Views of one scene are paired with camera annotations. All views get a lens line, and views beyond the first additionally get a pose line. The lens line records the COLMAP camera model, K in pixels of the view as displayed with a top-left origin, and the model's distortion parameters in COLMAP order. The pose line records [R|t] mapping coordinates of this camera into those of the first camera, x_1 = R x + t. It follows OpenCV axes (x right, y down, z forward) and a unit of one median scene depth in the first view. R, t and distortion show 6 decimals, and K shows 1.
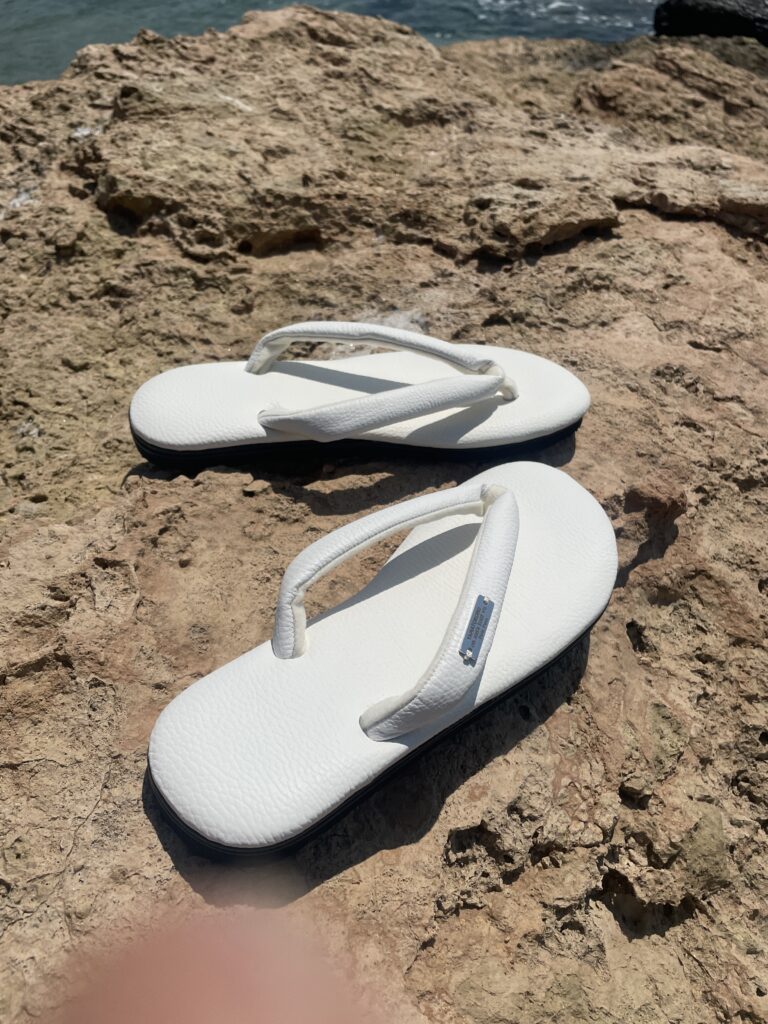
lens RADIAL K [[783.6, 0, 392.8], [0, 783.6, 516.2], [0, 0, 1]] dist [0.074947, -0.113528]
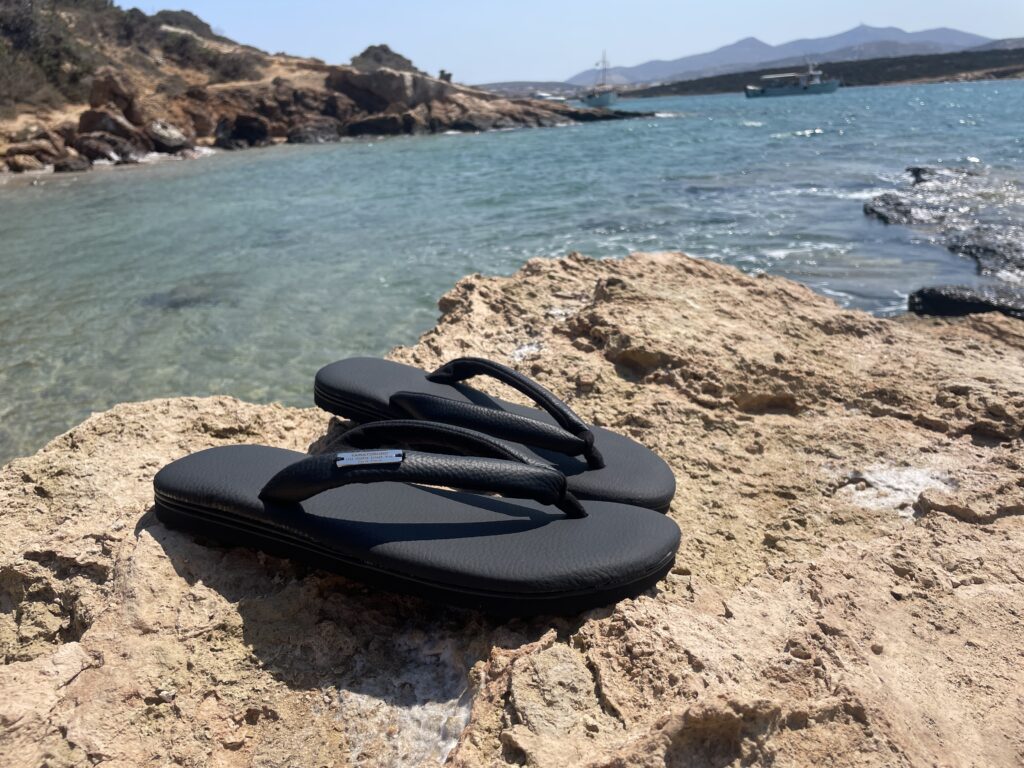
lens RADIAL K [[783.3, 0, 522.8], [0, 783.3, 375.8], [0, 0, 1]] dist [0.079459, -0.120075]
pose [[0.987403, 0.097108, -0.124920, -0.354097], [-0.141936, 0.892519, -0.428094, 0.138398], [0.069922, 0.440432, 0.895059, -0.013565]]
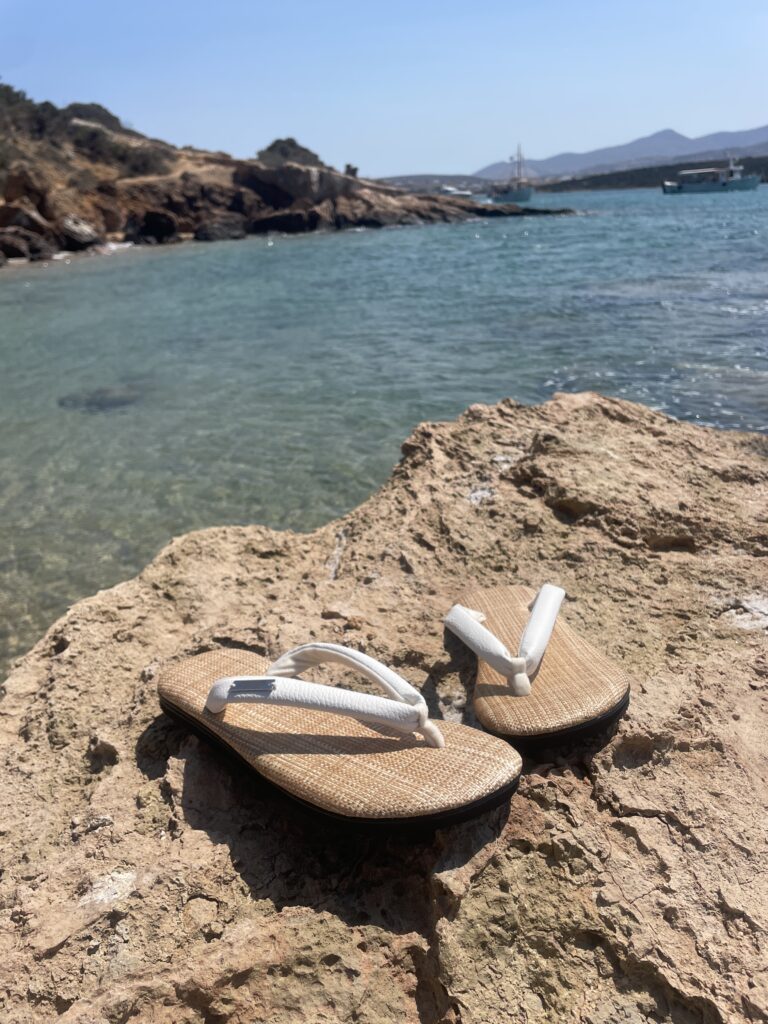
lens RADIAL K [[783.2, 0, 374.9], [0, 783.2, 513.8], [0, 0, 1]] dist [0.081100, -0.124129]
pose [[0.975875, 0.131311, -0.174430, -0.434297], [-0.189119, 0.907609, -0.374806, 0.243166], [0.109098, 0.398752, 0.910546, -0.376676]]
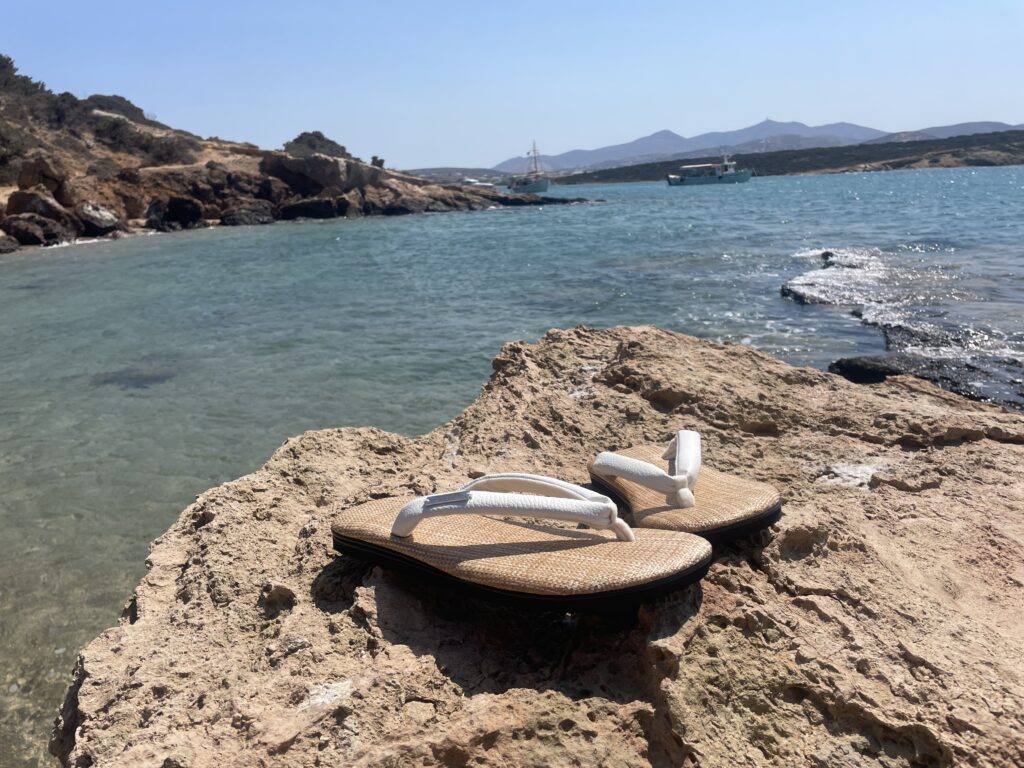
lens RADIAL K [[779.9, 0, 514.0], [0, 779.9, 382.7], [0, 0, 1]] dist [0.084166, -0.121089]
pose [[0.995568, 0.075725, -0.055769, -0.554362], [-0.093661, 0.851885, -0.515286, 0.424413], [0.008489, 0.518225, 0.855202, -0.364132]]
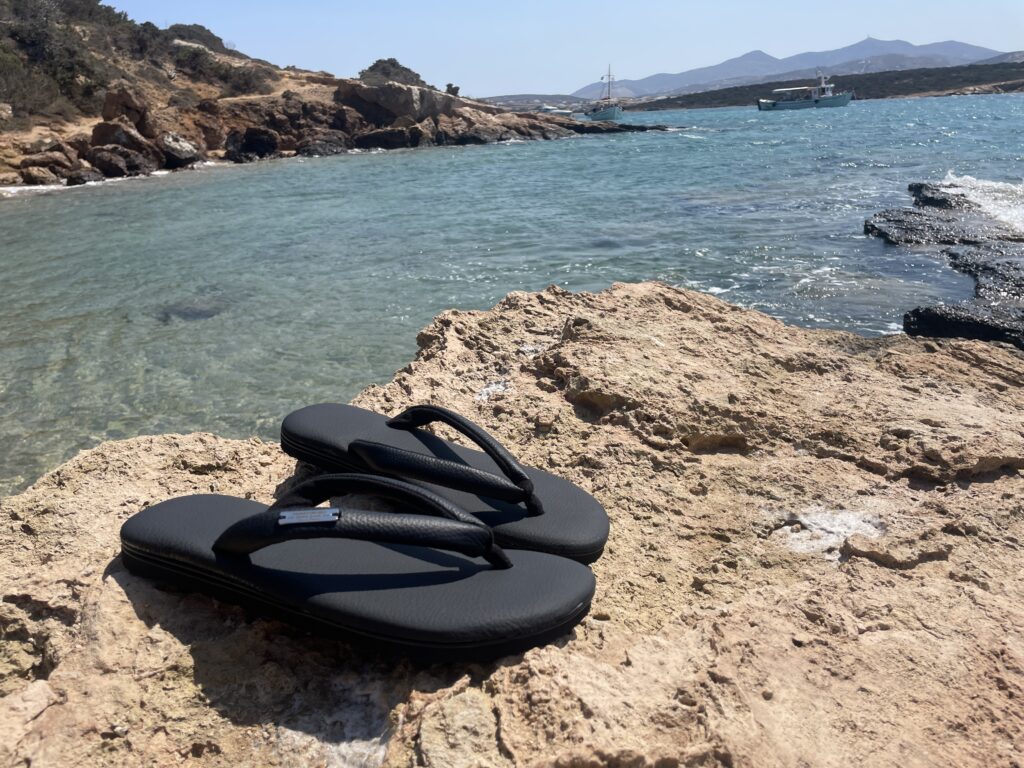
lens RADIAL K [[777.6, 0, 513.2], [0, 777.6, 379.2], [0, 0, 1]] dist [0.086732, -0.122307]
pose [[0.984189, 0.103744, -0.143557, -0.289740], [-0.156732, 0.887646, -0.433036, 0.113506], [0.082503, 0.448689, 0.889871, -0.081080]]
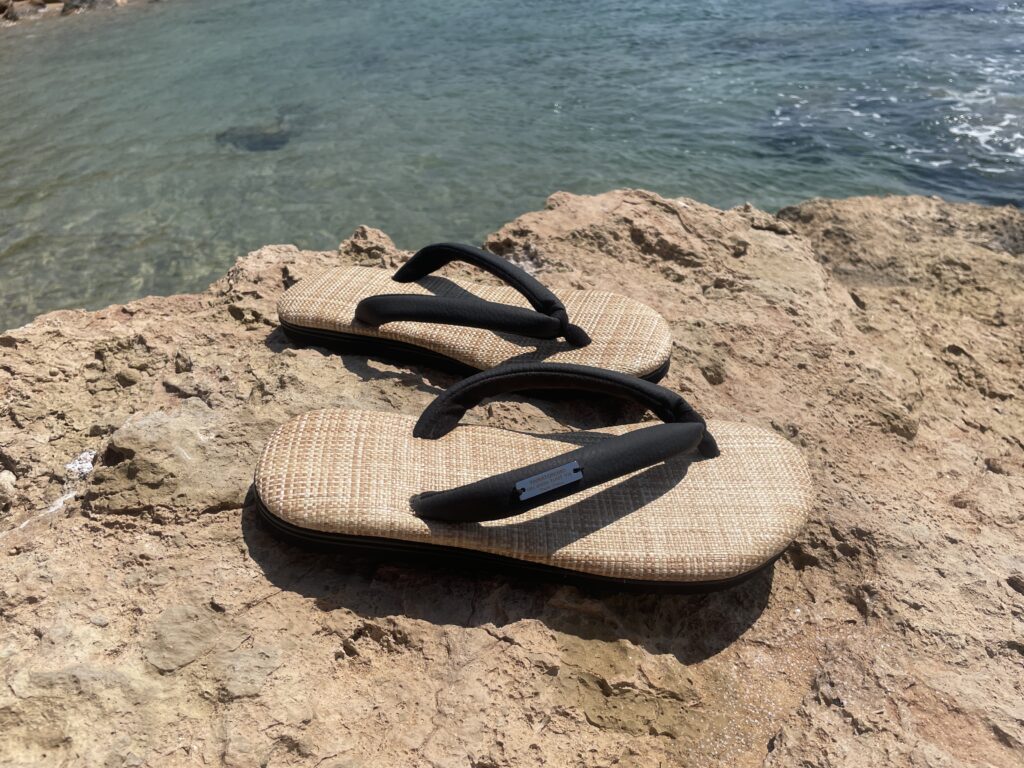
lens RADIAL K [[778.4, 0, 511.6], [0, 778.4, 396.4], [0, 0, 1]] dist [0.087395, -0.126885]
pose [[0.943437, 0.199930, -0.264490, 0.009244], [-0.250445, 0.952485, -0.173347, -0.627108], [0.217265, 0.229783, 0.948681, 0.683534]]
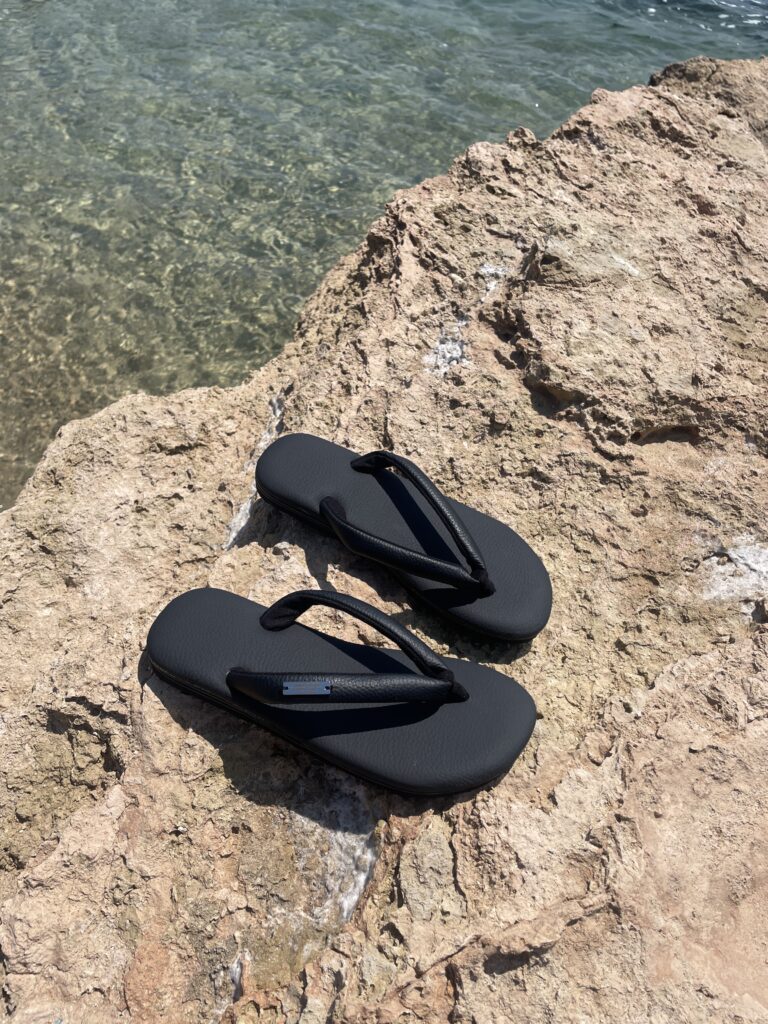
lens RADIAL K [[779.3, 0, 391.4], [0, 779.3, 507.7], [0, 0, 1]] dist [0.087273, -0.125094]
pose [[0.968068, 0.227703, -0.104862, -0.407362], [-0.216852, 0.970493, 0.105442, -0.294713], [0.125777, -0.079336, 0.988881, -0.212994]]
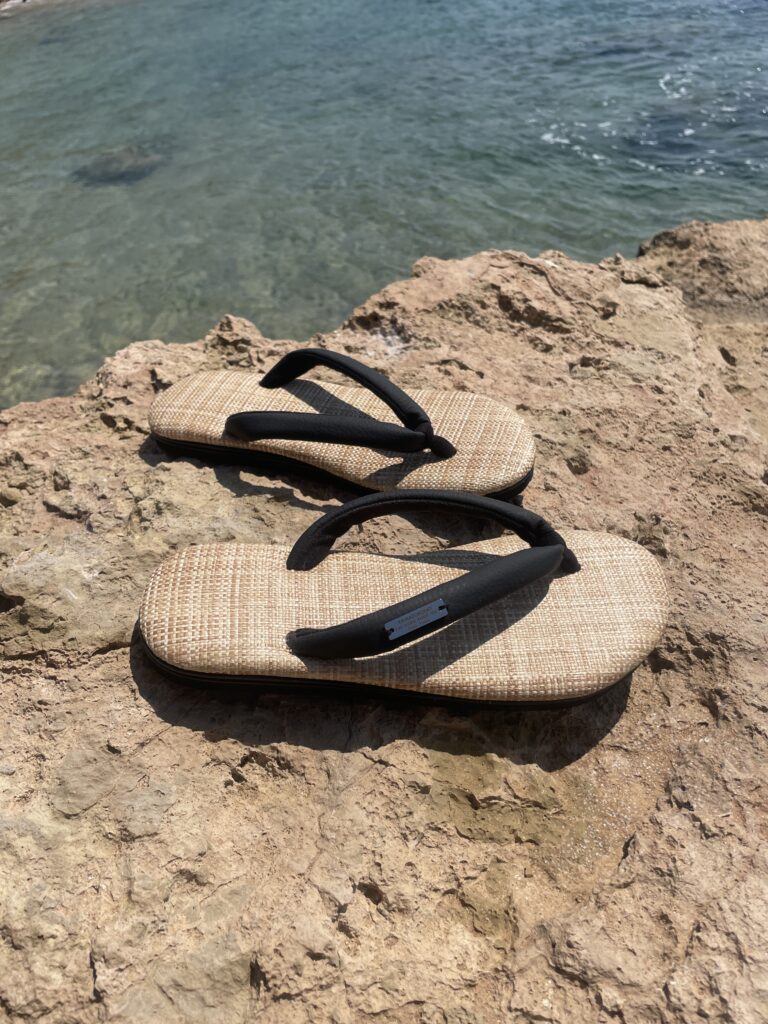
lens RADIAL K [[776.9, 0, 386.1], [0, 776.9, 510.2], [0, 0, 1]] dist [0.090162, -0.129387]
pose [[0.949423, 0.193895, -0.246983, 0.007560], [-0.215667, 0.974359, -0.064119, -0.702175], [0.228218, 0.114142, 0.966896, 0.650007]]
